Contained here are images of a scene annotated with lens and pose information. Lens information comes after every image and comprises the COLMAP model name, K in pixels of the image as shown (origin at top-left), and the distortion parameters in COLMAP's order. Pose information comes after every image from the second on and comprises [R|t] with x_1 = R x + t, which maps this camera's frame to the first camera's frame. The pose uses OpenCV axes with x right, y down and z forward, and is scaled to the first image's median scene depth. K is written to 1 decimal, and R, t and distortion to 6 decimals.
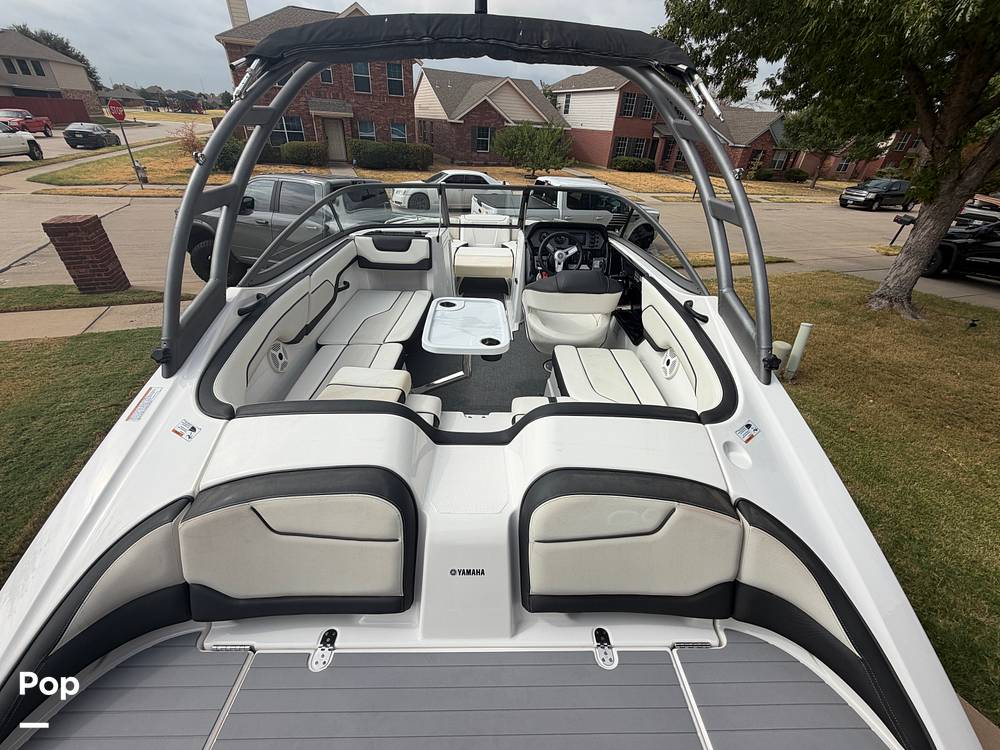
lens RADIAL K [[406.9, 0, 500.0], [0, 406.9, 375.0], [0, 0, 1]] dist [-0.001176, 0.001068]
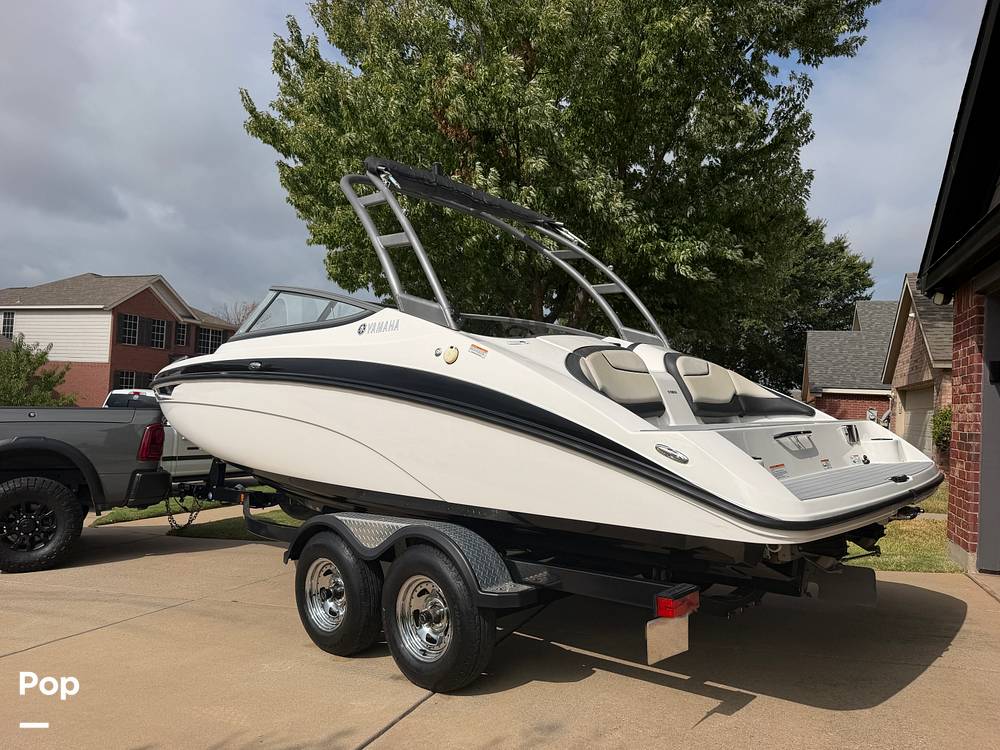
lens RADIAL K [[713.7, 0, 497.3], [0, 713.7, 373.3], [0, 0, 1]] dist [0.063296, -0.089696]
pose [[0.690947, 0.007359, 0.722868, -2.920258], [0.374742, 0.851458, -0.366862, 1.272183], [-0.618192, 0.524372, 0.585554, -0.482488]]
